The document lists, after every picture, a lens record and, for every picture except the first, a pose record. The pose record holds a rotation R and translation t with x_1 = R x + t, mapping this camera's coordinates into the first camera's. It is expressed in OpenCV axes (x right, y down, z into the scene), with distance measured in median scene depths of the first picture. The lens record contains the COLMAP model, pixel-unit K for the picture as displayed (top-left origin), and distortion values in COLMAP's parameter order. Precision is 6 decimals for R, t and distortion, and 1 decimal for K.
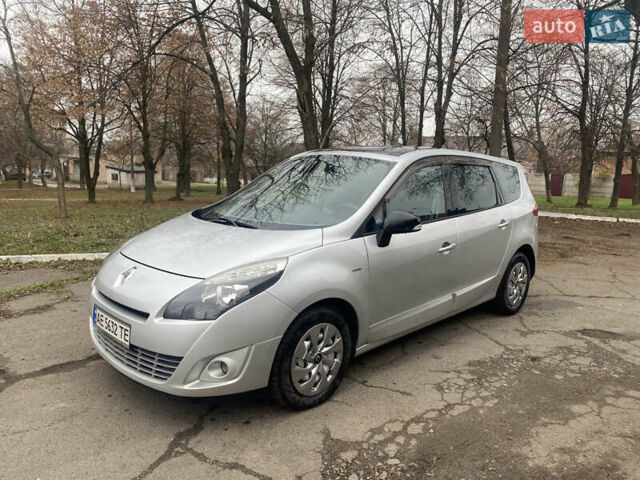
lens RADIAL K [[483.3, 0, 313.6], [0, 483.3, 238.9], [0, 0, 1]] dist [0.046319, -0.040496]
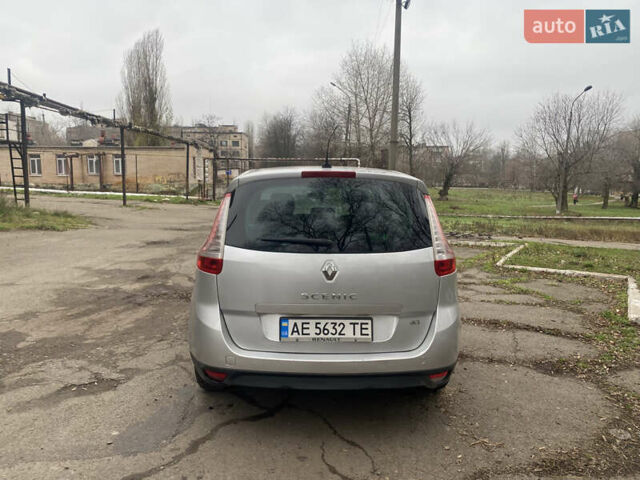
lens RADIAL K [[485.1, 0, 312.7], [0, 485.1, 239.6], [0, 0, 1]] dist [0.017365, -0.002818]
pose [[-0.680514, 0.055811, -0.730606, 1.215346], [-0.137785, 0.969561, 0.202403, -0.332693], [0.719664, 0.238404, -0.652110, 2.279561]]
